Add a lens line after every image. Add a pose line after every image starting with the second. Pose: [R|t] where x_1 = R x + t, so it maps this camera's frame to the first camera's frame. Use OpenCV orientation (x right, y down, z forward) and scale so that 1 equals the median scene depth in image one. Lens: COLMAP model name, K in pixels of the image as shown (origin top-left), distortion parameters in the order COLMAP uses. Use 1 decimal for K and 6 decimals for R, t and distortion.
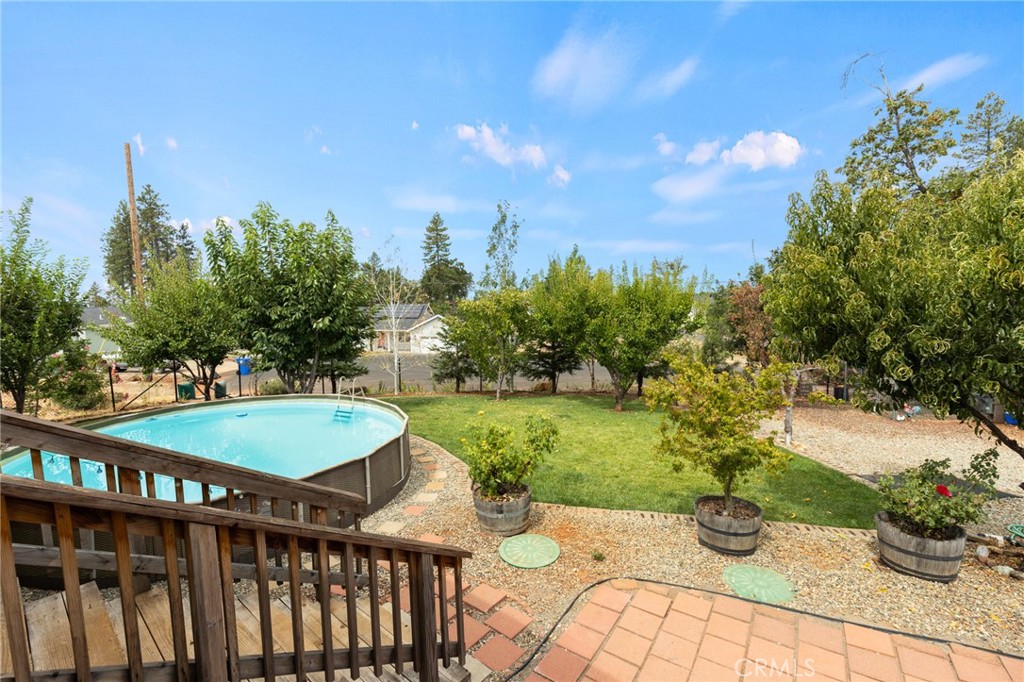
lens RADIAL K [[457.9, 0, 512.0], [0, 457.9, 341.0], [0, 0, 1]] dist [0.020974, -0.000374]
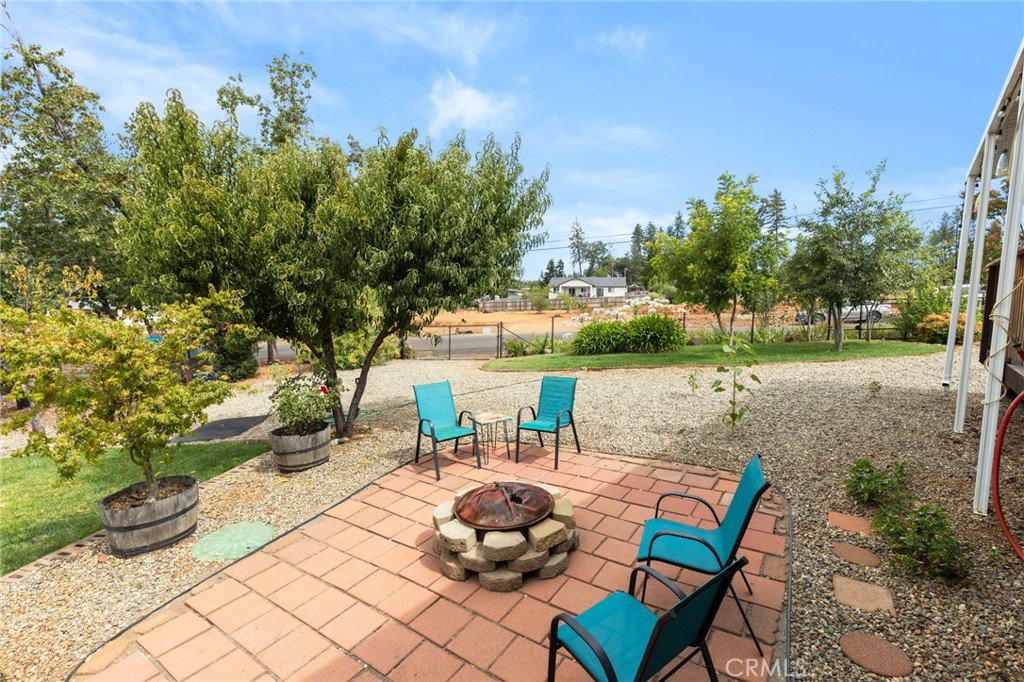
lens RADIAL K [[457.9, 0, 512.0], [0, 457.9, 341.0], [0, 0, 1]] dist [0.020974, -0.000374]
pose [[0.040618, -0.102312, 0.993923, -0.191671], [0.102487, 0.989924, 0.097712, 0.072437], [-0.993905, 0.097895, 0.050694, 0.253702]]
